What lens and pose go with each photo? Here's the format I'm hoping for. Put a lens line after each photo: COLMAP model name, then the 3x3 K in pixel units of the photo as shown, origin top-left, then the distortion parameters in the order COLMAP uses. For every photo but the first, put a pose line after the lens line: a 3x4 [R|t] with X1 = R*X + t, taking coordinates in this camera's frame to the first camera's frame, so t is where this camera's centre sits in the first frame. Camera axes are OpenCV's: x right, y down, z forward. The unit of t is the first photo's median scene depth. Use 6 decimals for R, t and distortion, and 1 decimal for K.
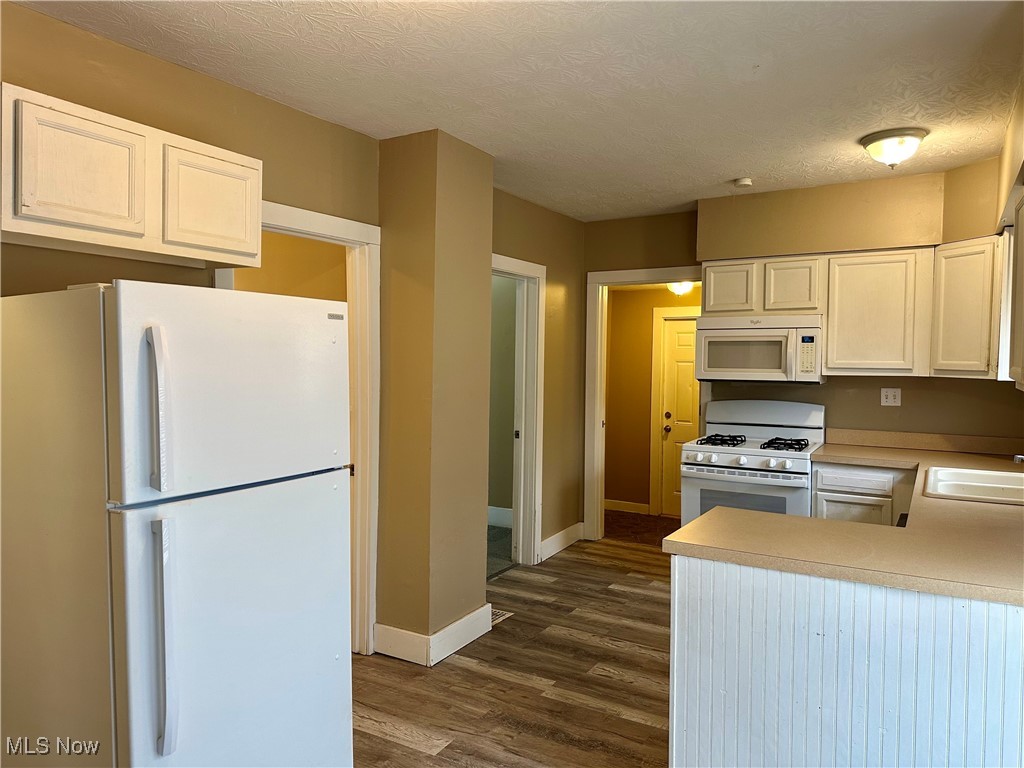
lens RADIAL K [[730.5, 0, 512.0], [0, 730.5, 384.0], [0, 0, 1]] dist [0.222507, -0.350082]
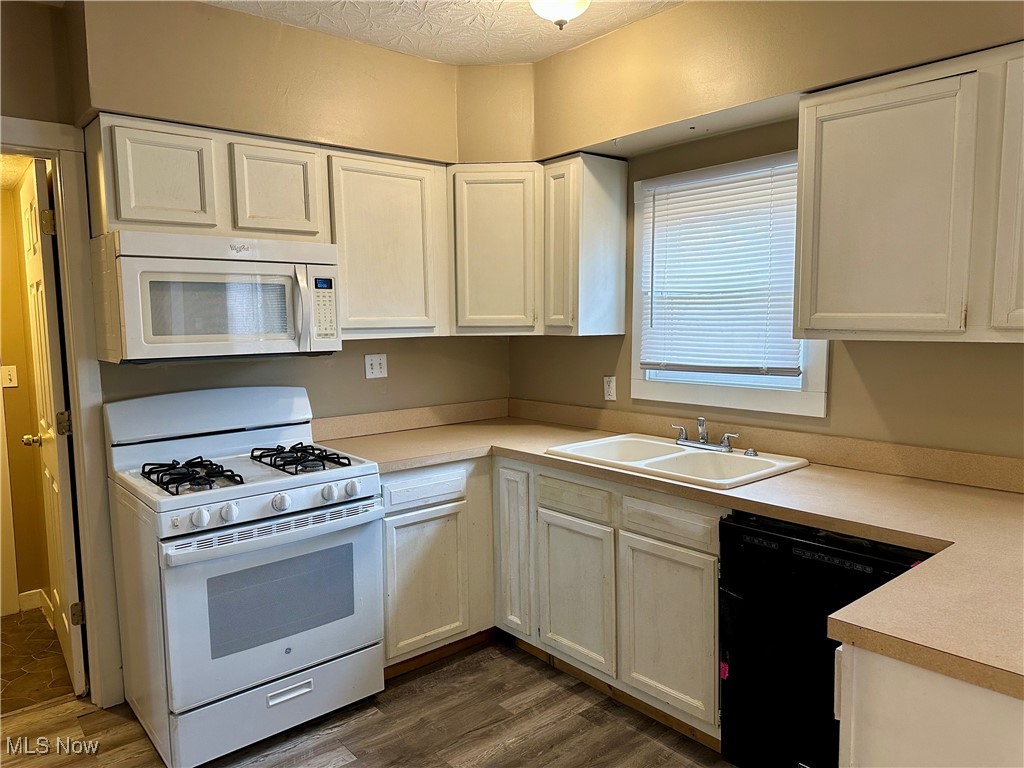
lens RADIAL K [[730.5, 0, 512.0], [0, 730.5, 384.0], [0, 0, 1]] dist [0.222507, -0.350082]
pose [[0.317655, -0.099705, 0.942950, -0.143541], [0.052951, 0.994770, 0.087346, -0.021867], [-0.946727, 0.022184, 0.321273, 0.653439]]
